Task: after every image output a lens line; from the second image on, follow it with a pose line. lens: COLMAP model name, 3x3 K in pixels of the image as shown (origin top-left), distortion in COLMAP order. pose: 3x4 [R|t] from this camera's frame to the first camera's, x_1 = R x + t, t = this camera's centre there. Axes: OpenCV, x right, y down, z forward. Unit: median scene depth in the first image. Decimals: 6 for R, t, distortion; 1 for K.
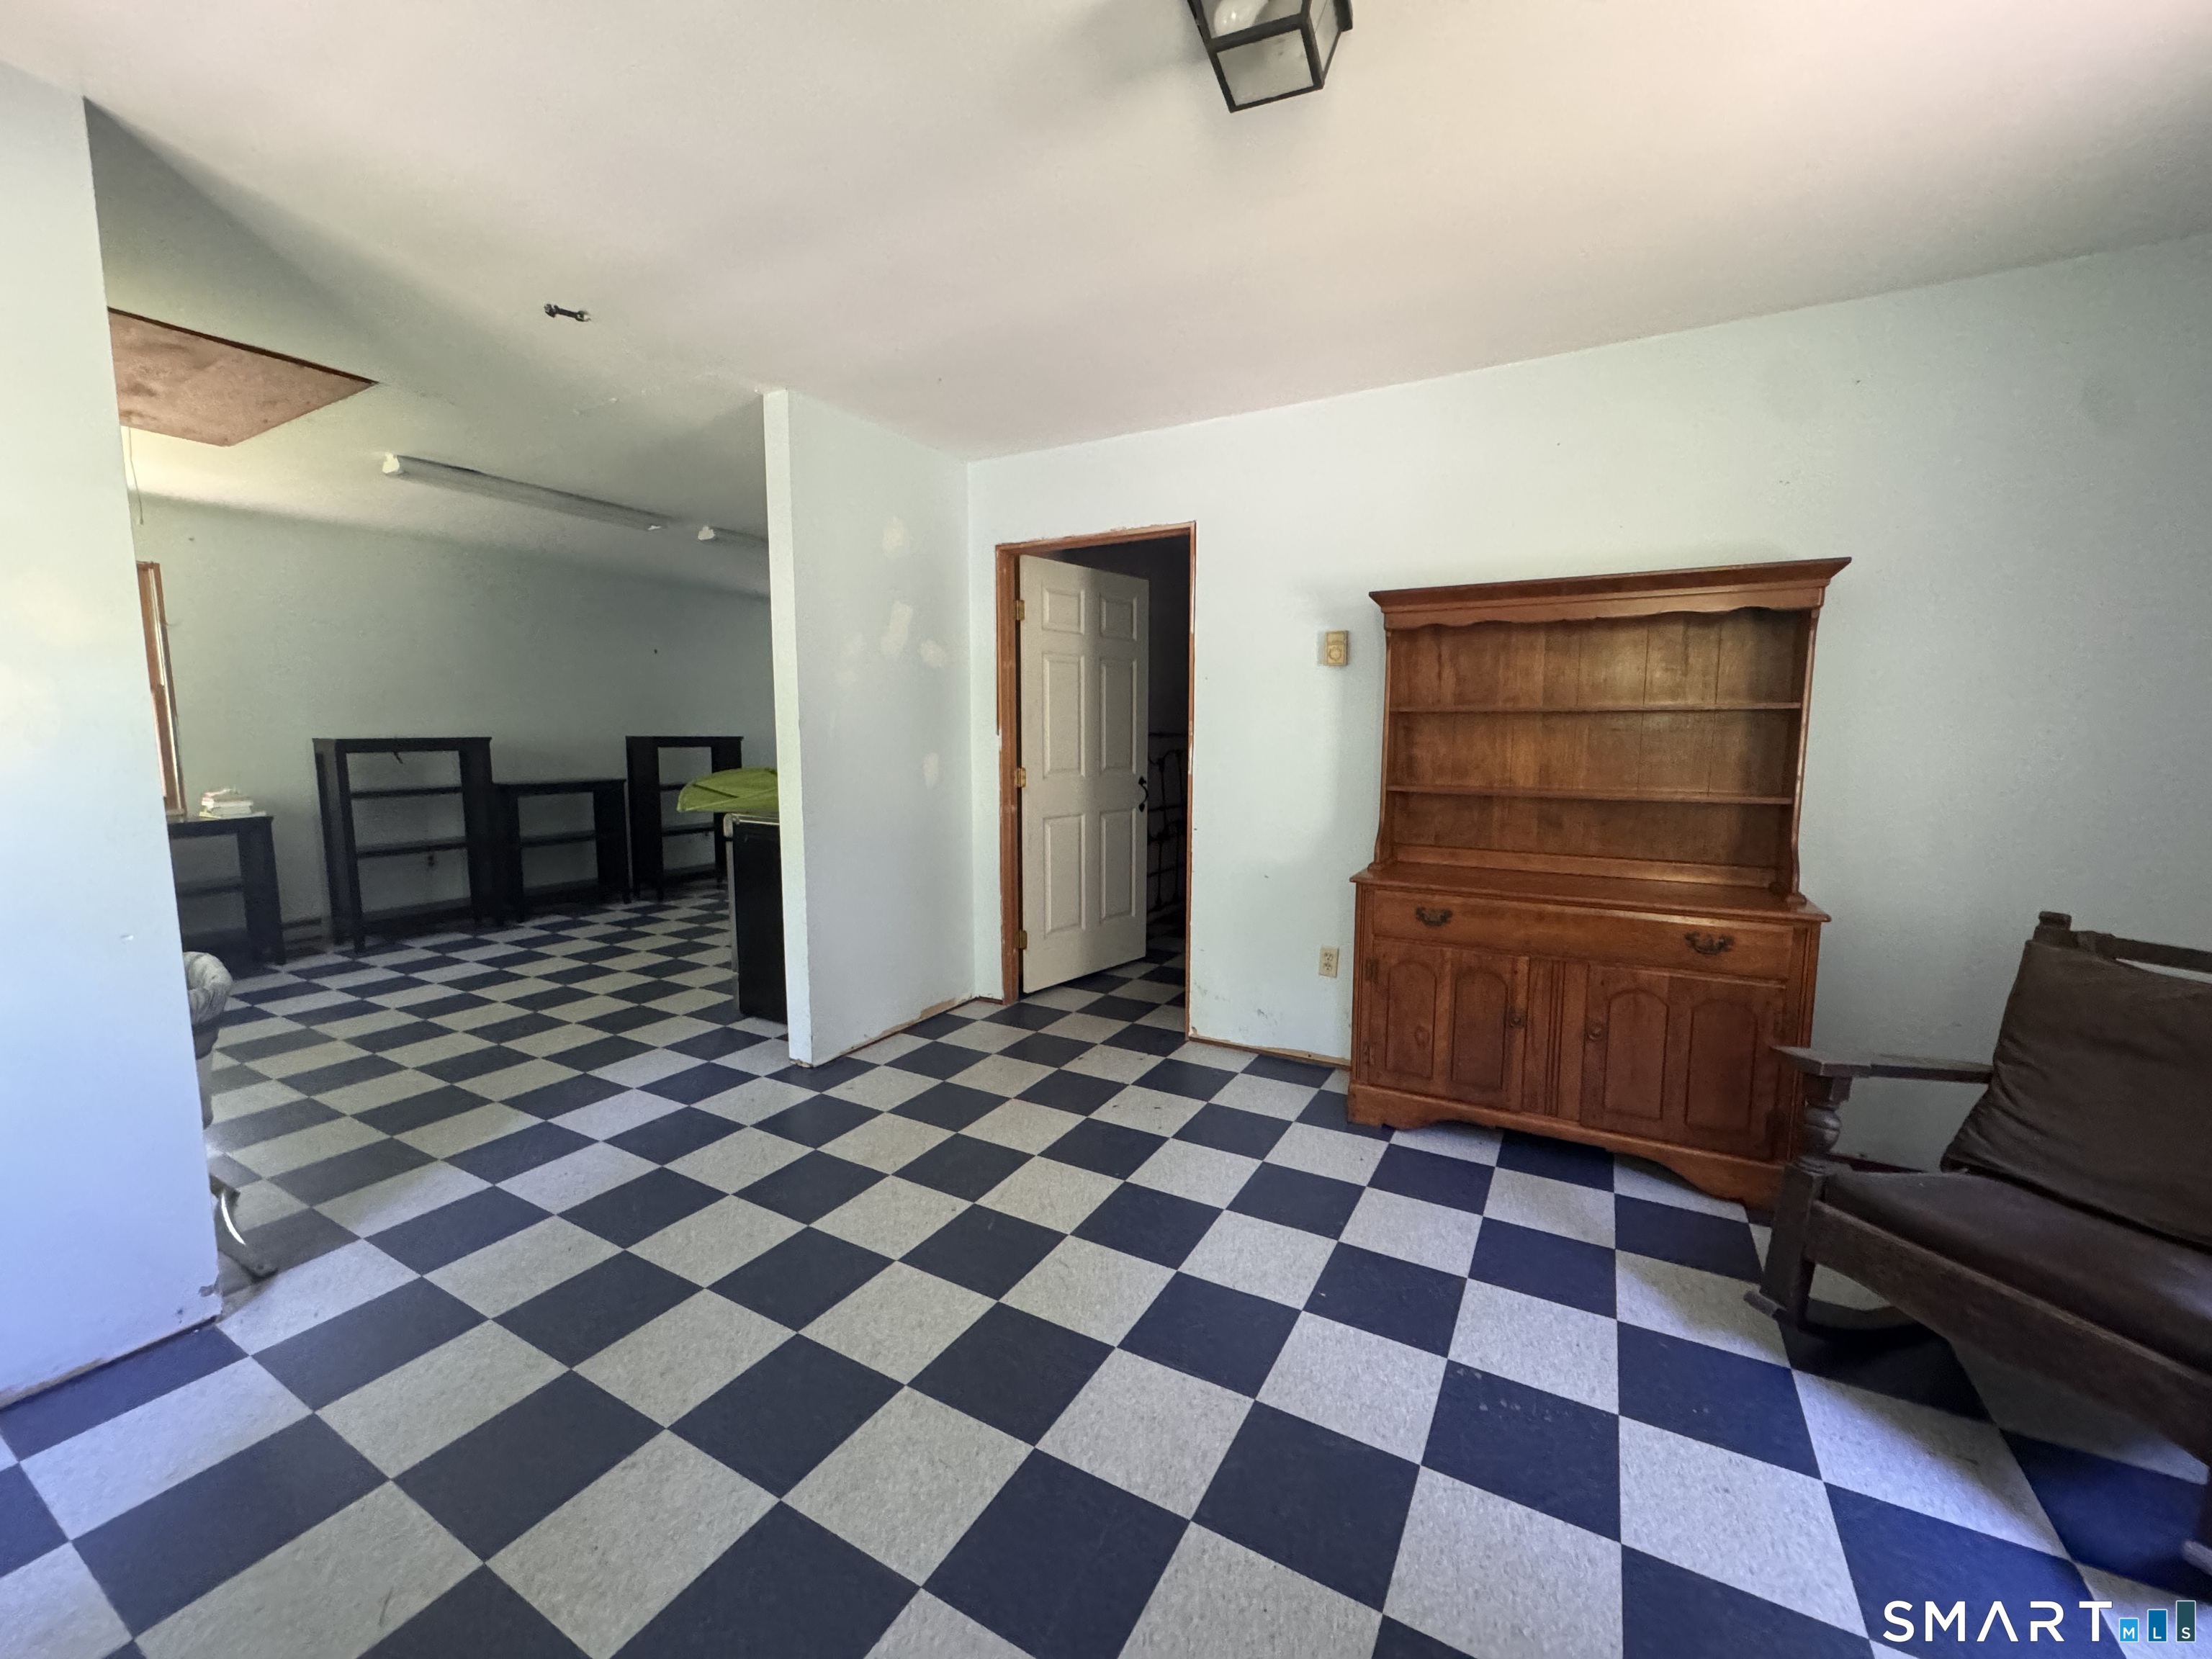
lens RADIAL K [[889.2, 0, 1106.0], [0, 889.2, 829.5], [0, 0, 1]] dist [-0.003872, 0.000236]
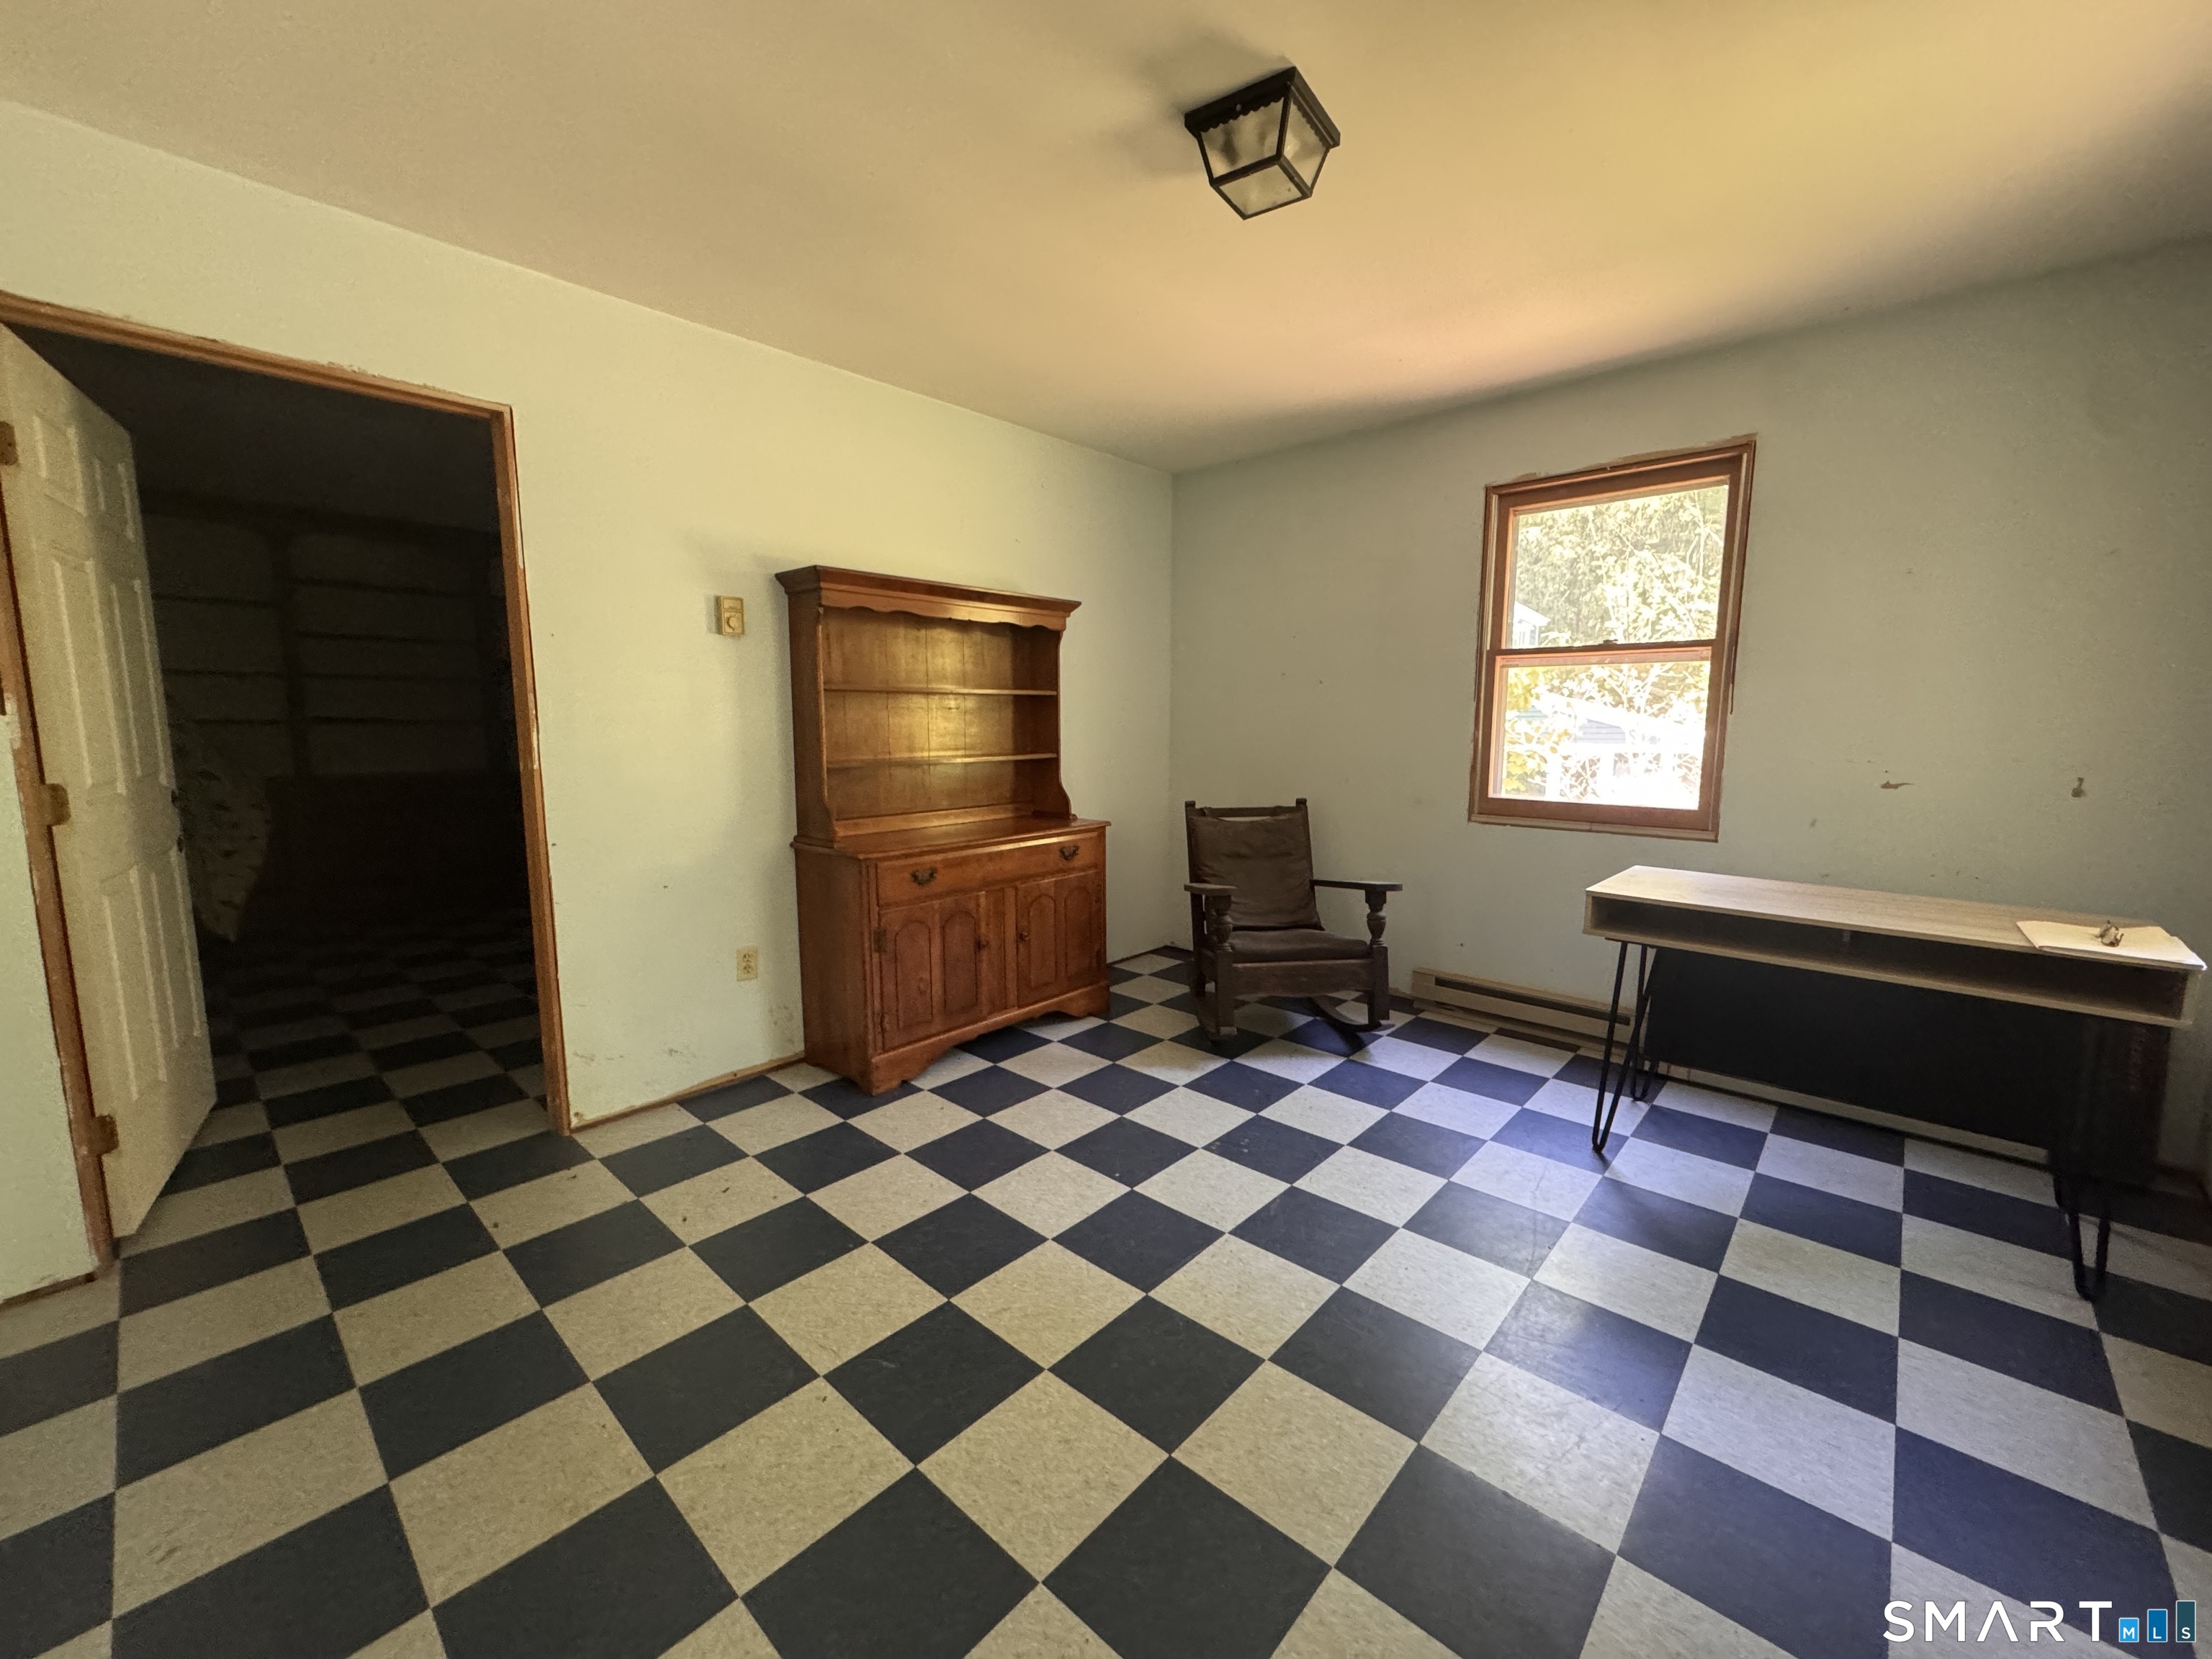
lens RADIAL K [[889.2, 0, 1106.0], [0, 889.2, 829.5], [0, 0, 1]] dist [-0.003872, 0.000236]
pose [[0.214369, -0.125124, 0.968705, -0.666890], [0.106832, 0.988815, 0.104080, -0.051966], [-0.970893, 0.081177, 0.225338, 0.540569]]
